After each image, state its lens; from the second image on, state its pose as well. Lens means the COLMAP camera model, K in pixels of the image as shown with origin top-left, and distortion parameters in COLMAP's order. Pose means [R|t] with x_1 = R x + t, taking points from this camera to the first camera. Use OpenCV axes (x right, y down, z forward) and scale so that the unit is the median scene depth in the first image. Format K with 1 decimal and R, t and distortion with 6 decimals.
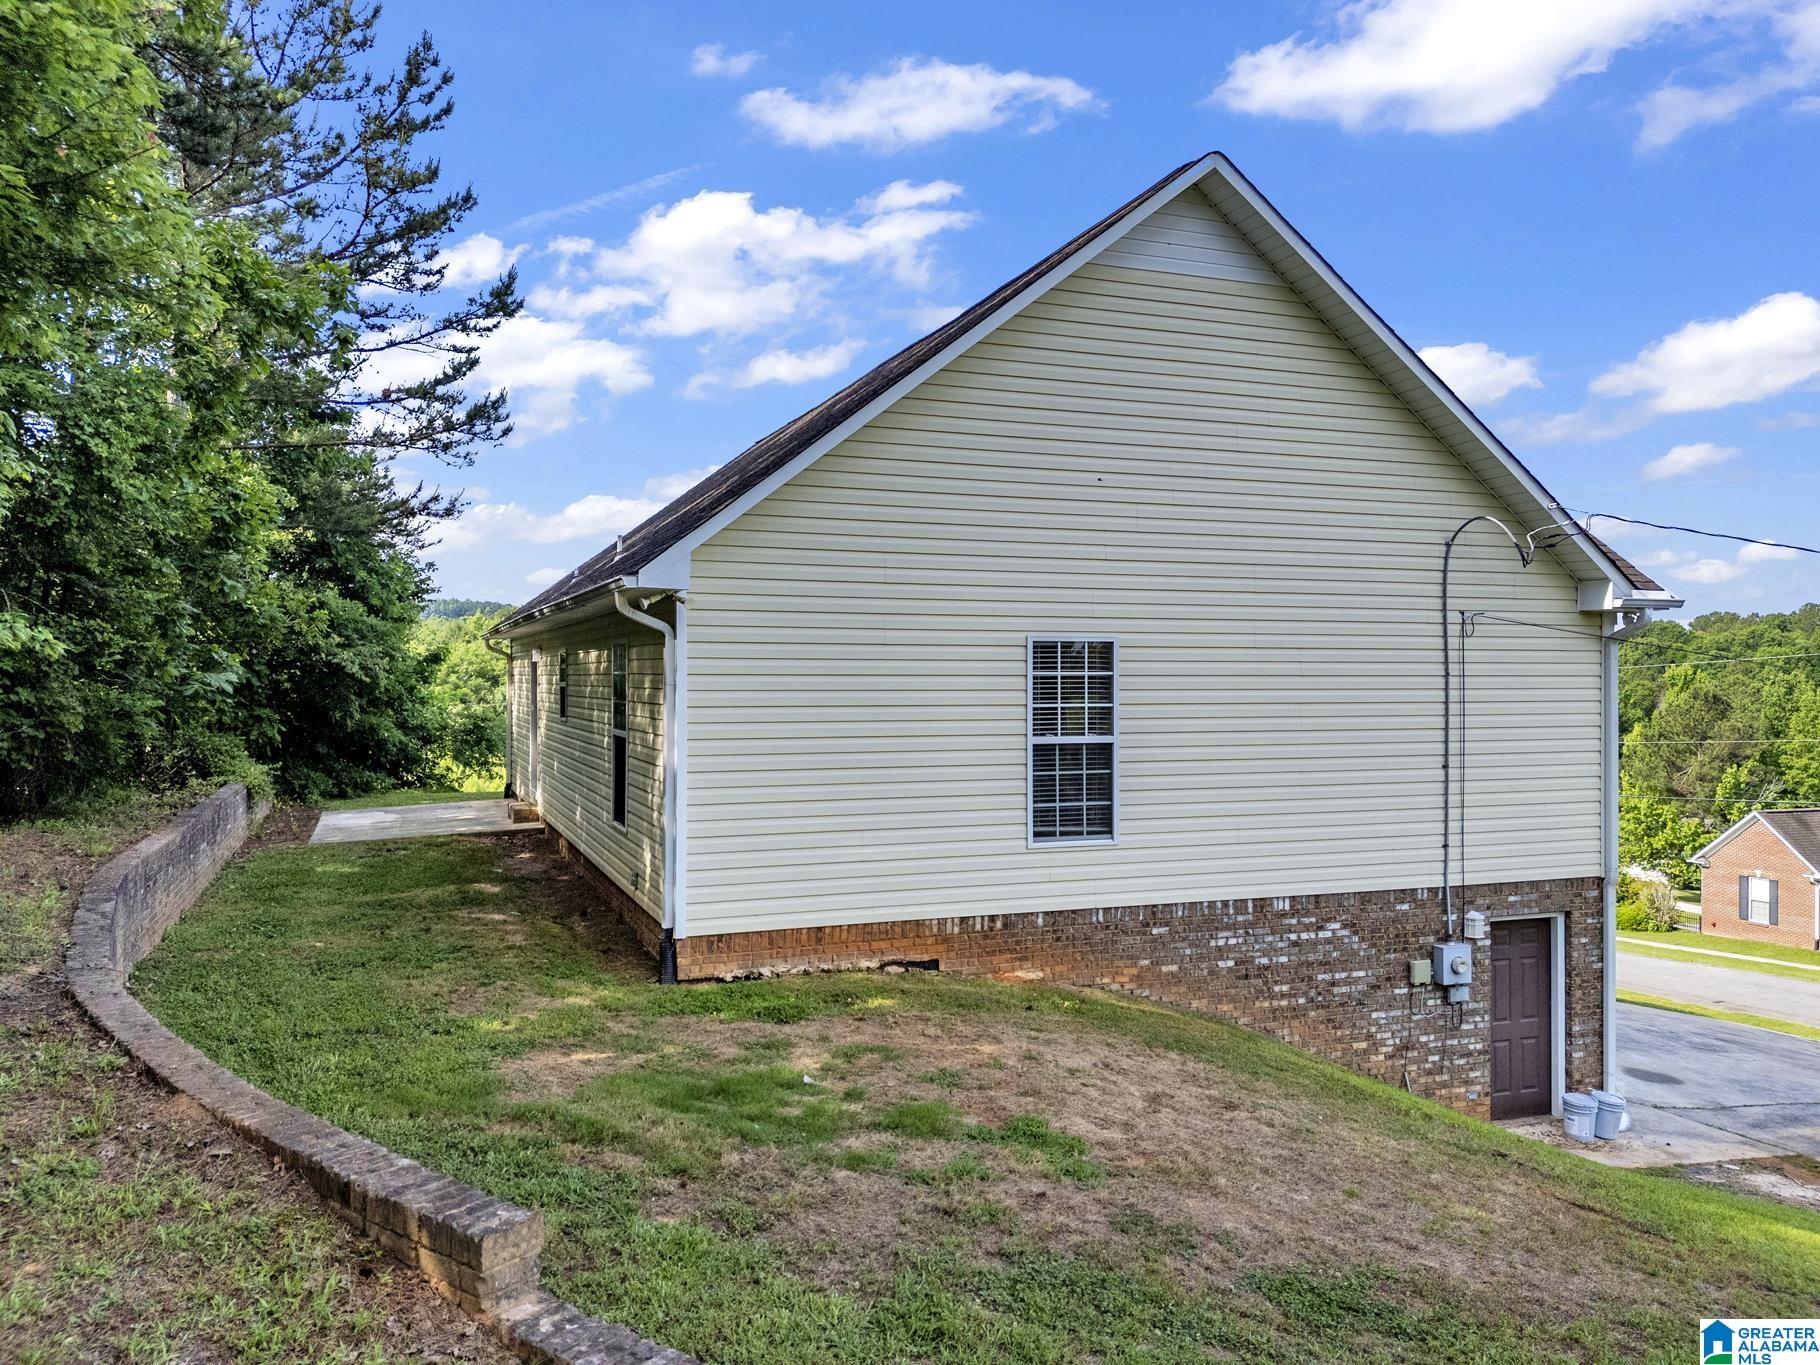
lens RADIAL K [[1308.8, 0, 909.0], [0, 1308.8, 687.2], [0, 0, 1]] dist [0.163955, -0.283868]
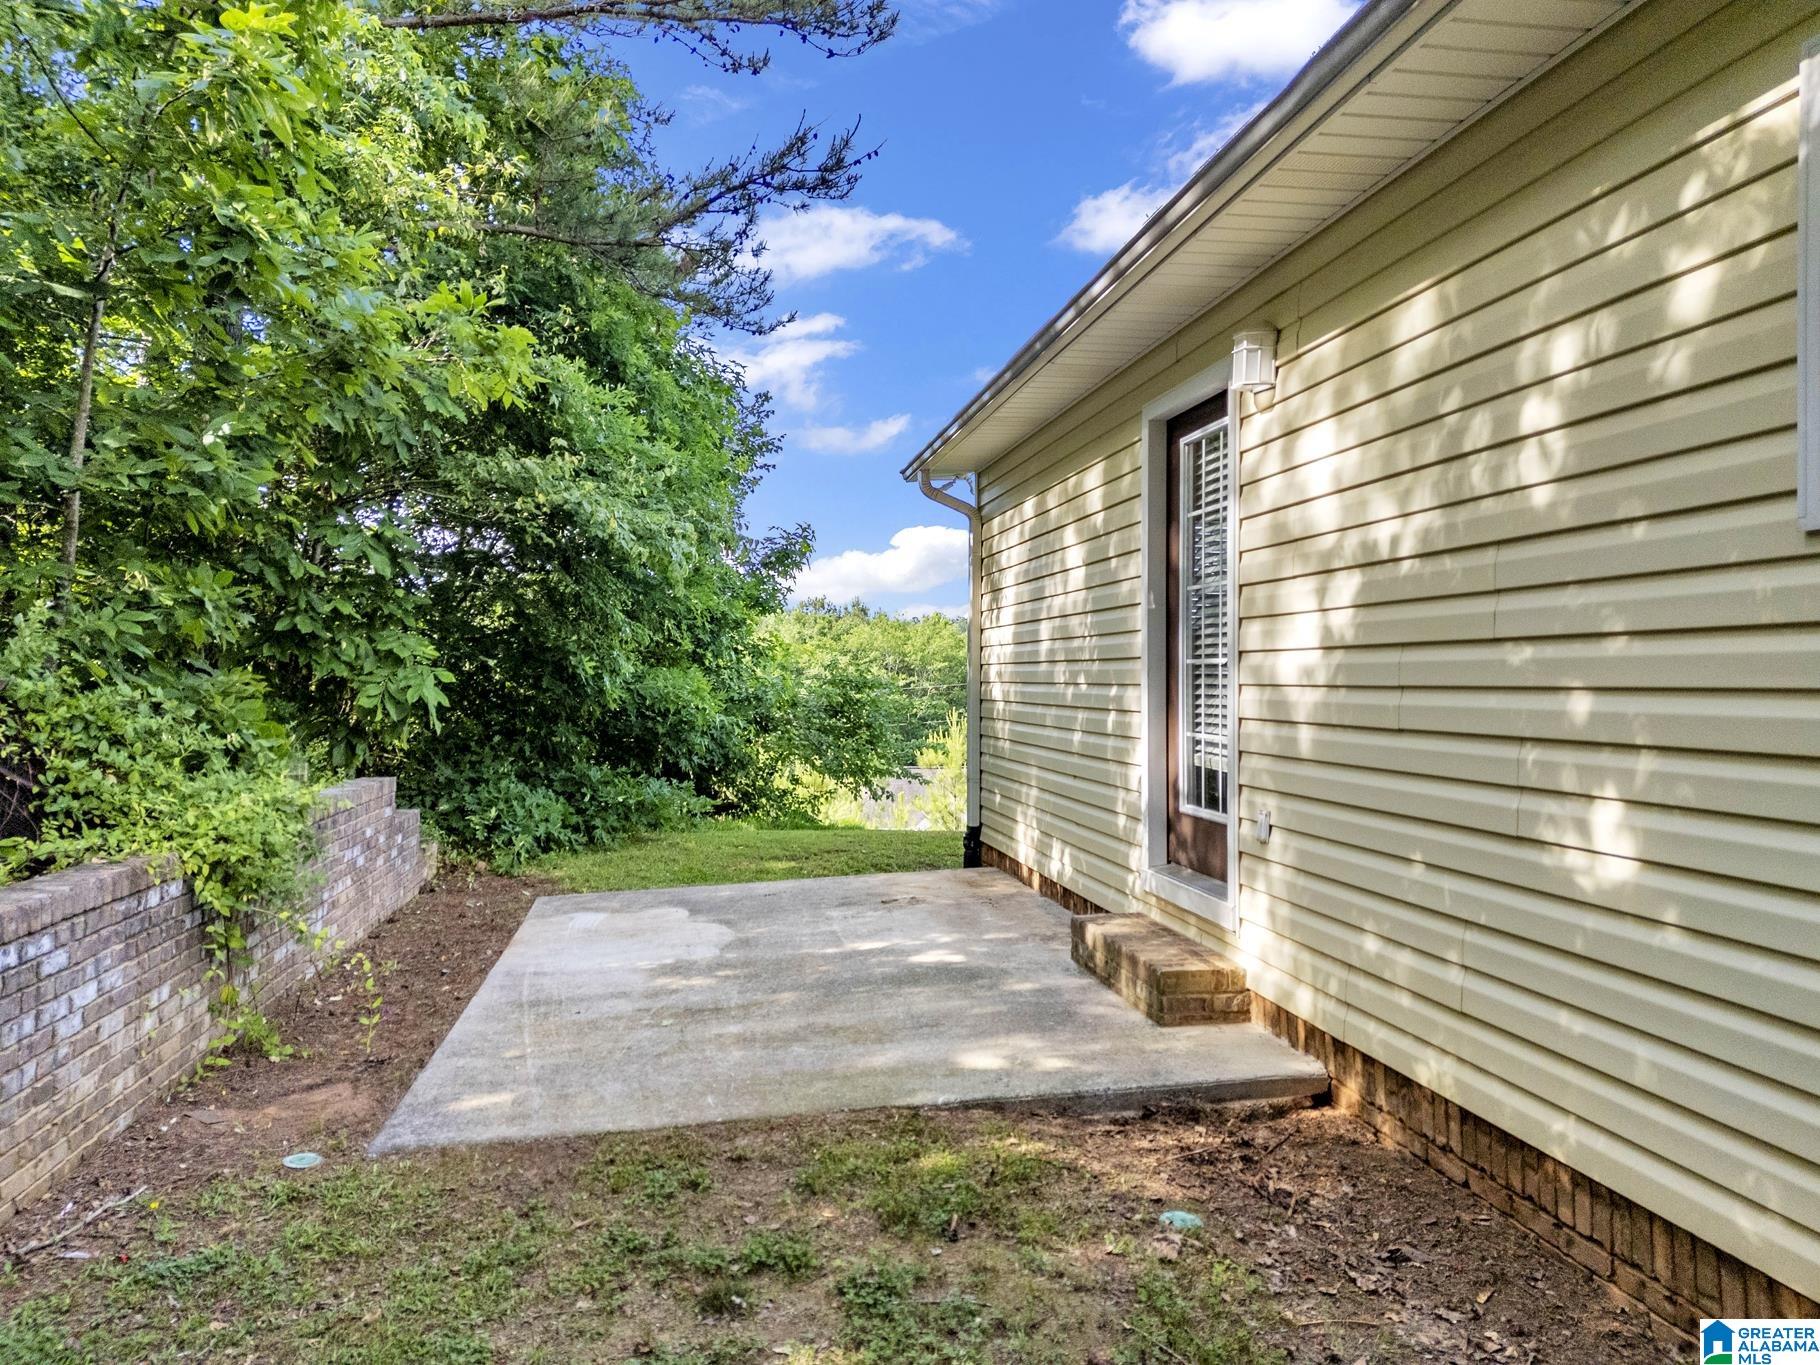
lens RADIAL K [[1308.8, 0, 909.0], [0, 1308.8, 687.2], [0, 0, 1]] dist [0.163955, -0.283868]
pose [[0.978303, -0.001106, -0.207178, -0.204508], [0.000621, 0.999997, -0.002408, 0.026409], [0.207180, 0.002227, 0.978300, 0.519635]]
